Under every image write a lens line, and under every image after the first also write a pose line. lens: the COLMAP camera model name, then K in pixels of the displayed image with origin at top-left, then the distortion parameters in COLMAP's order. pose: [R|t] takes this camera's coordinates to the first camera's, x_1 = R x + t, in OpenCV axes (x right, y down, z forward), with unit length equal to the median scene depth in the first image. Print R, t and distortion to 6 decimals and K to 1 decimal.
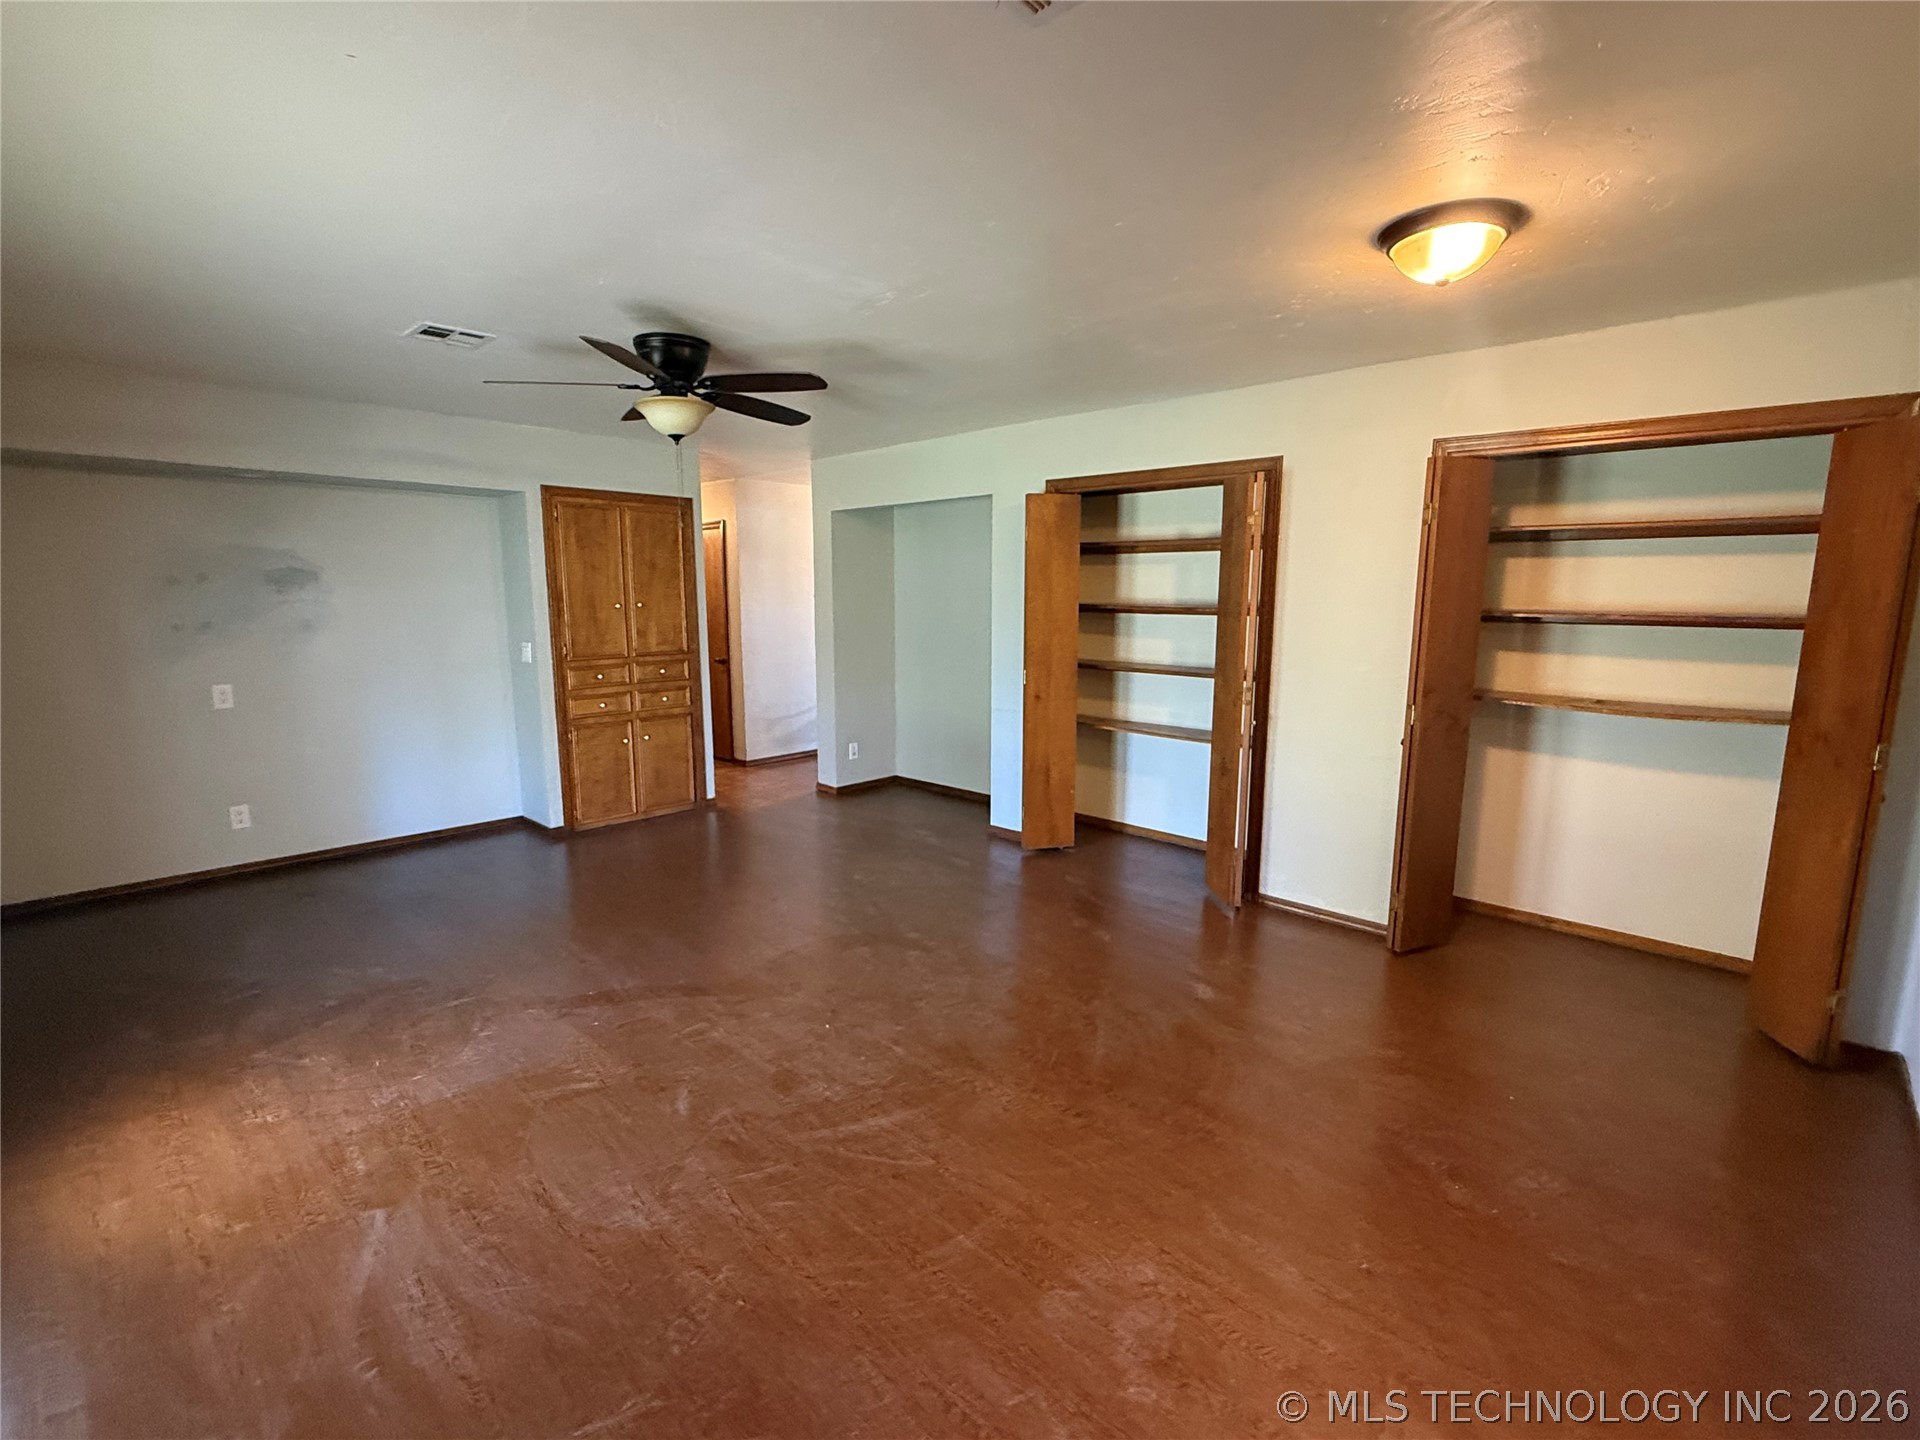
lens RADIAL K [[858.3, 0, 968.0], [0, 858.3, 722.2], [0, 0, 1]] dist [-0.002194, 0.000803]
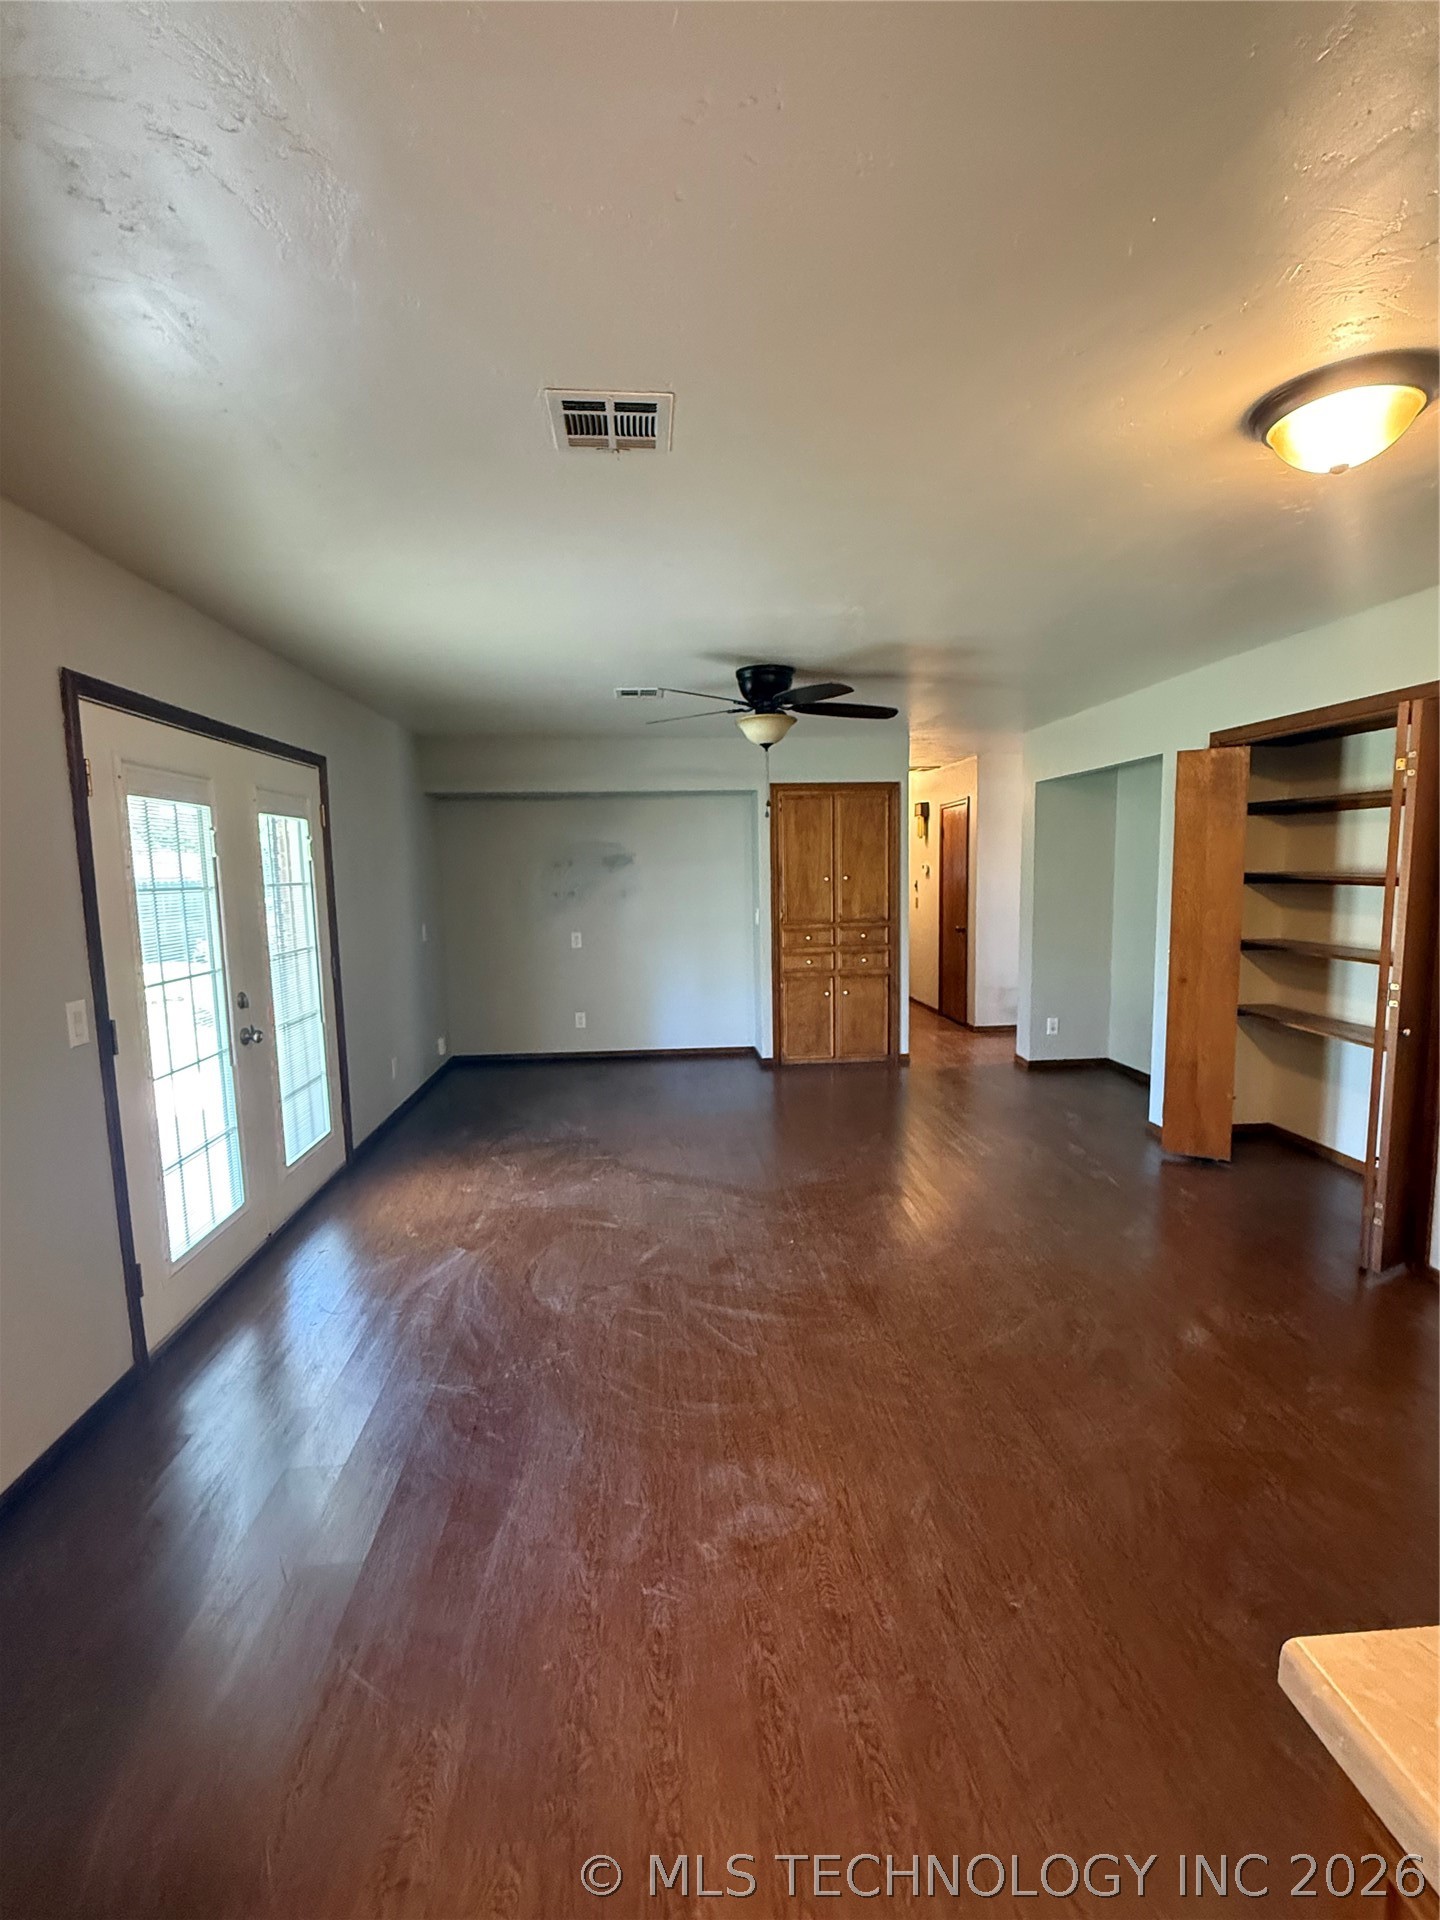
lens RADIAL K [[858.3, 0, 713.2], [0, 858.3, 962.2], [0, 0, 1]] dist [-0.002194, 0.000803]
pose [[0.740822, 0.059068, -0.669100, 0.310635], [-0.081910, 0.996636, -0.002708, -0.006141], [0.666689, 0.056812, 0.743168, 0.027901]]
